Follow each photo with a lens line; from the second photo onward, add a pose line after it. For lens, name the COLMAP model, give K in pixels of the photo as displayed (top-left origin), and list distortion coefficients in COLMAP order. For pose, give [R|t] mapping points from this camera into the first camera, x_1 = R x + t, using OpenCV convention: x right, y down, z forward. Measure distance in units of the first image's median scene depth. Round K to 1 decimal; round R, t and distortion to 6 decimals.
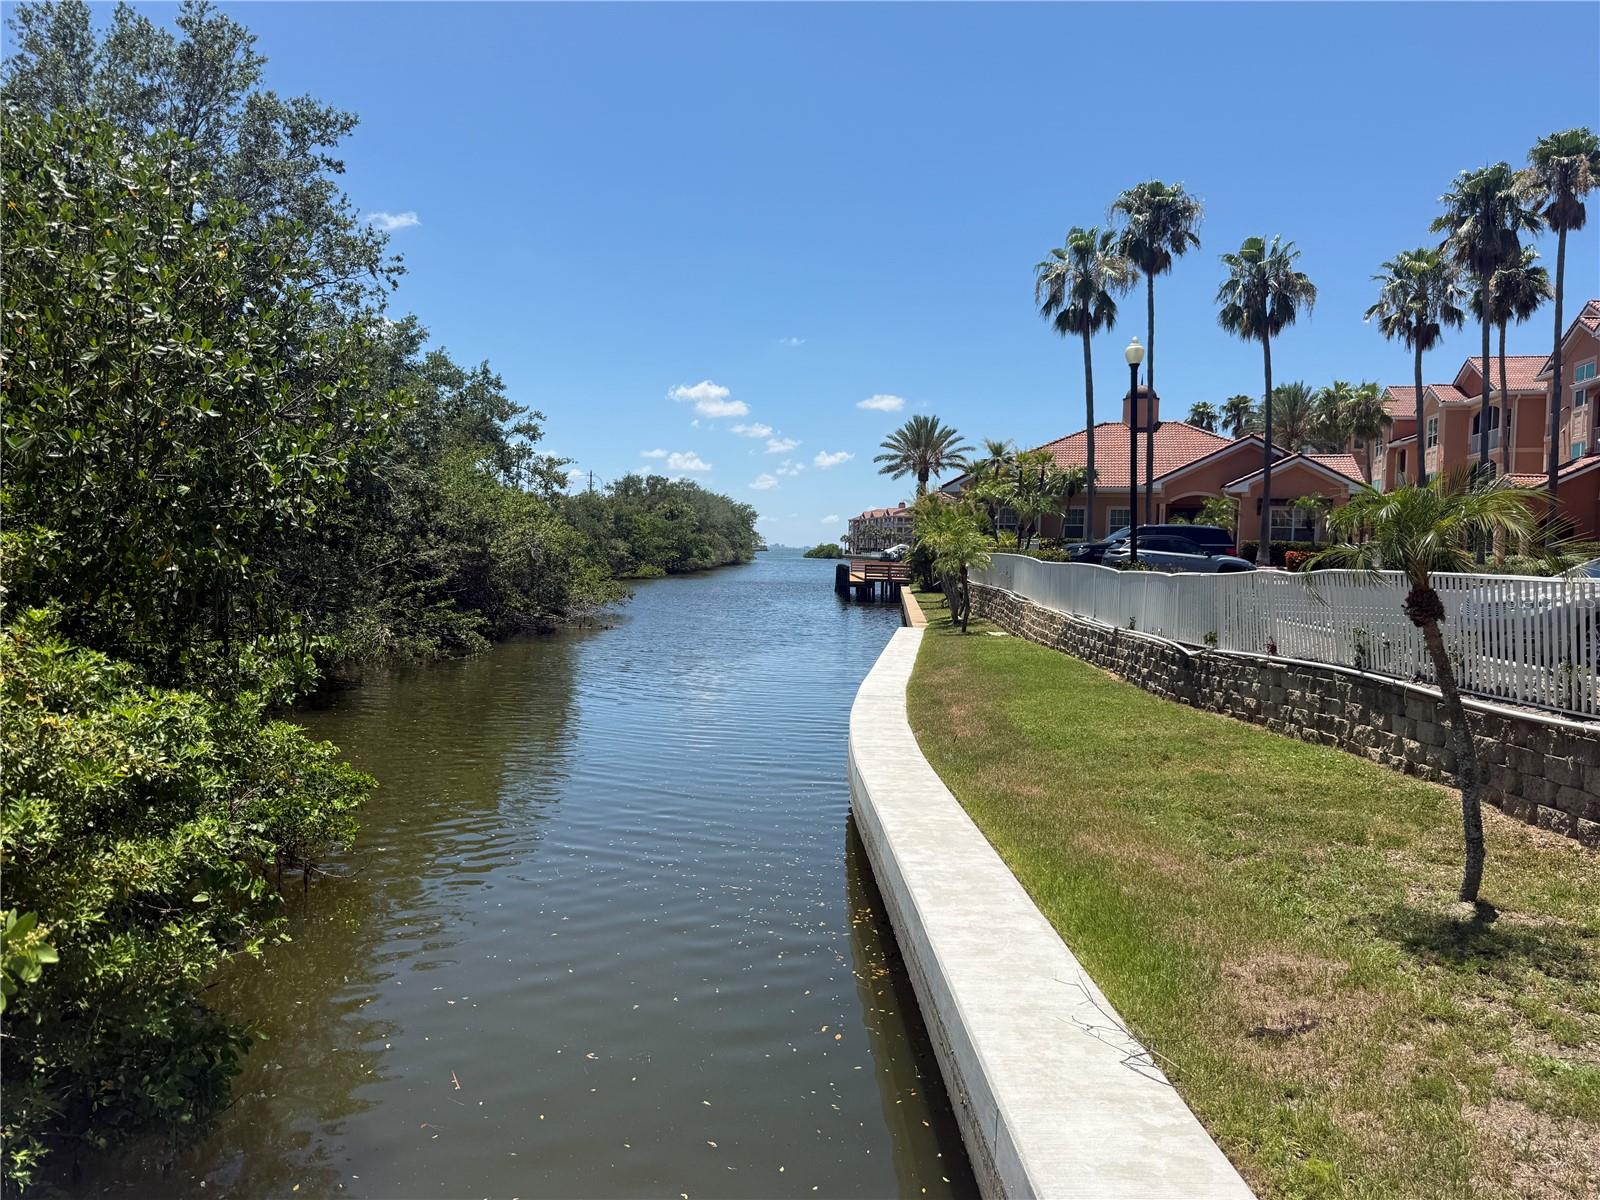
lens RADIAL K [[1129.4, 0, 800.0], [0, 1129.4, 600.0], [0, 0, 1]] dist [0.001270, 0.000409]
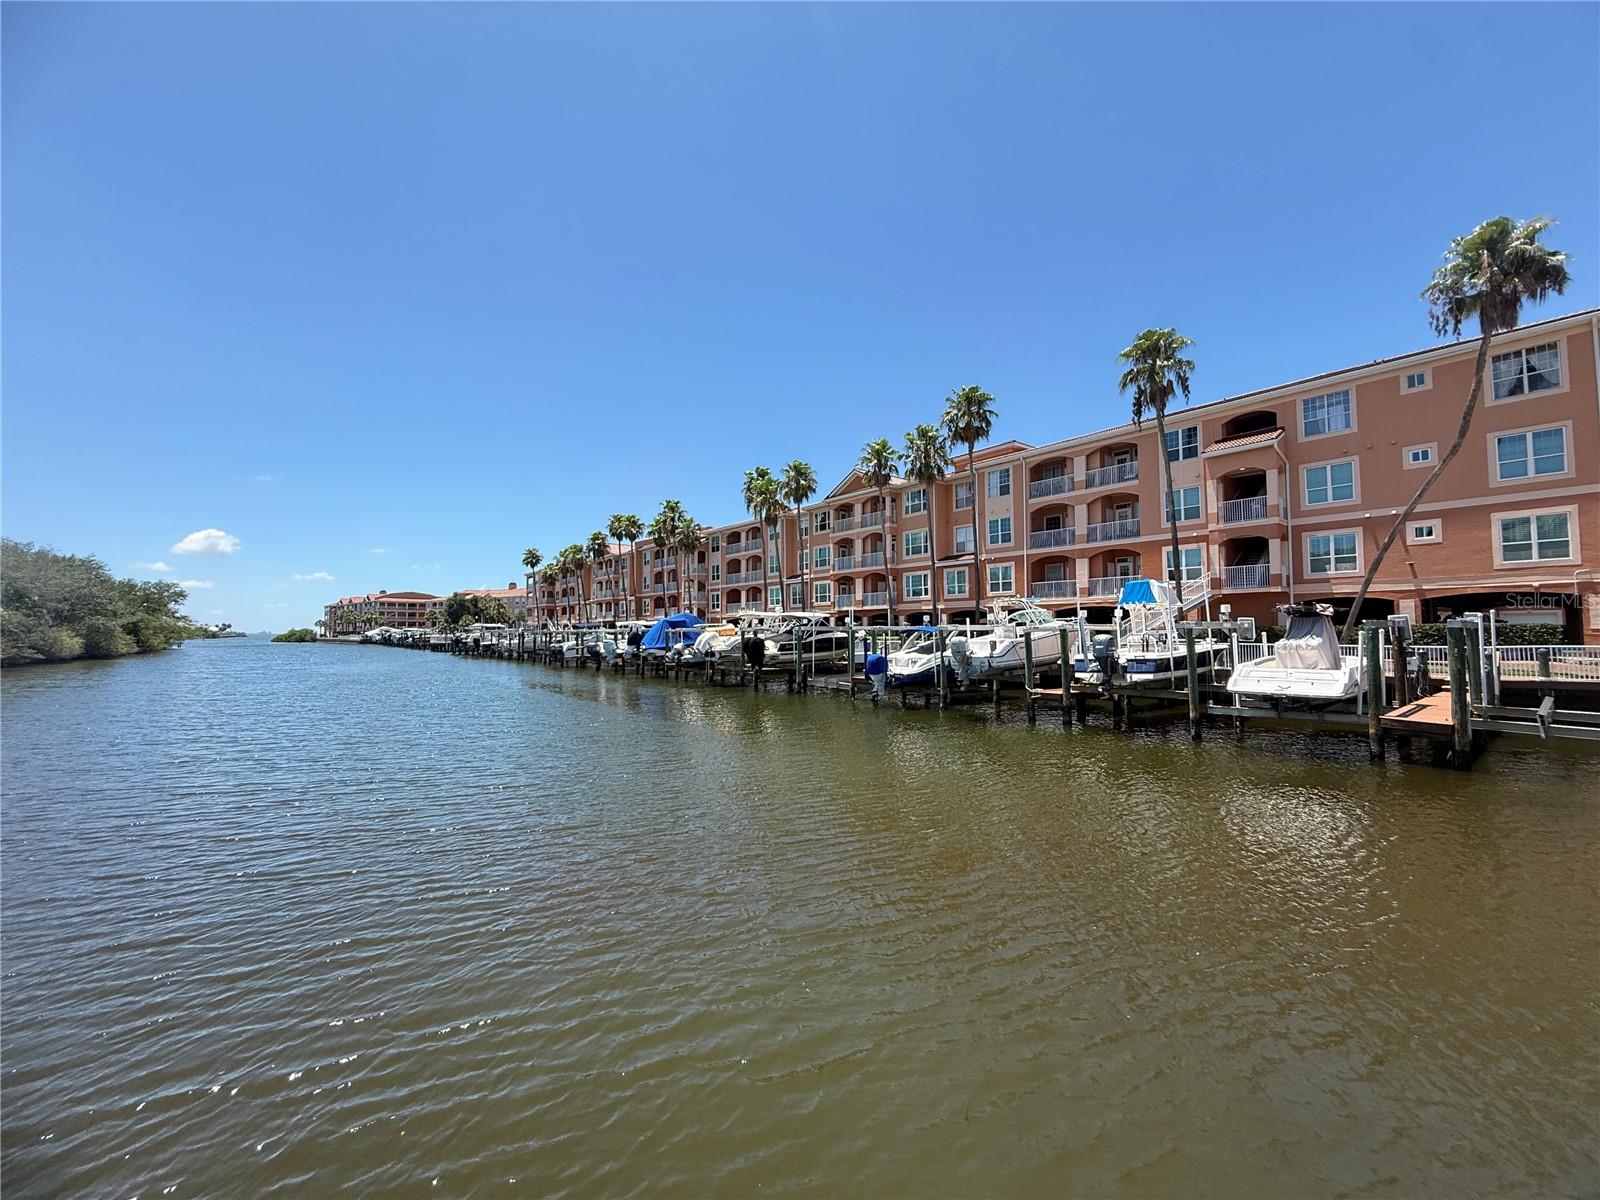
lens RADIAL K [[639.8, 0, 800.0], [0, 639.8, 600.0], [0, 0, 1]] dist [0.010992, -0.000104]
pose [[0.782806, 0.007477, 0.622221, 0.018738], [0.048519, 0.996150, -0.073011, -0.010972], [-0.620372, 0.087343, 0.779429, 0.272616]]
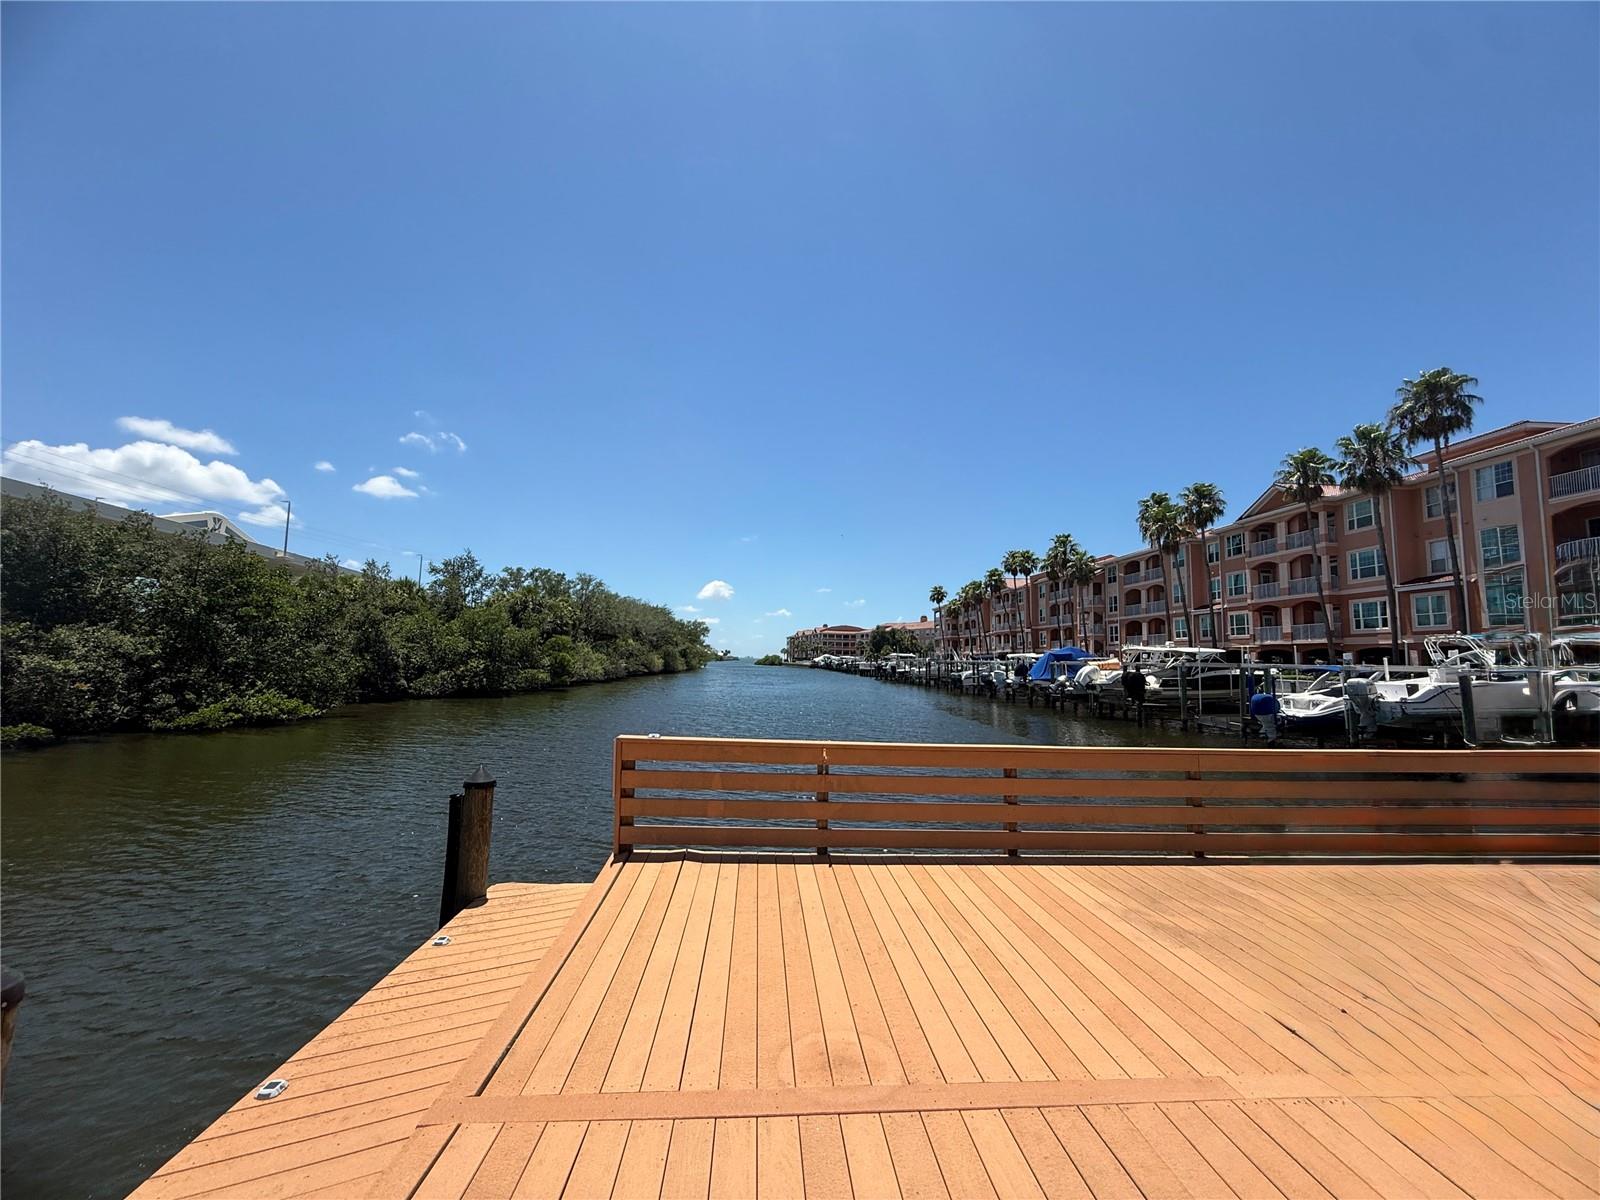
lens RADIAL K [[644.6, 0, 800.0], [0, 644.6, 600.0], [0, 0, 1]] dist [0.002232, 0.000211]
pose [[0.998344, 0.002124, 0.057491, 0.016638], [0.005742, 0.990650, -0.136305, -0.010553], [-0.057243, 0.136410, 0.988997, 0.257416]]
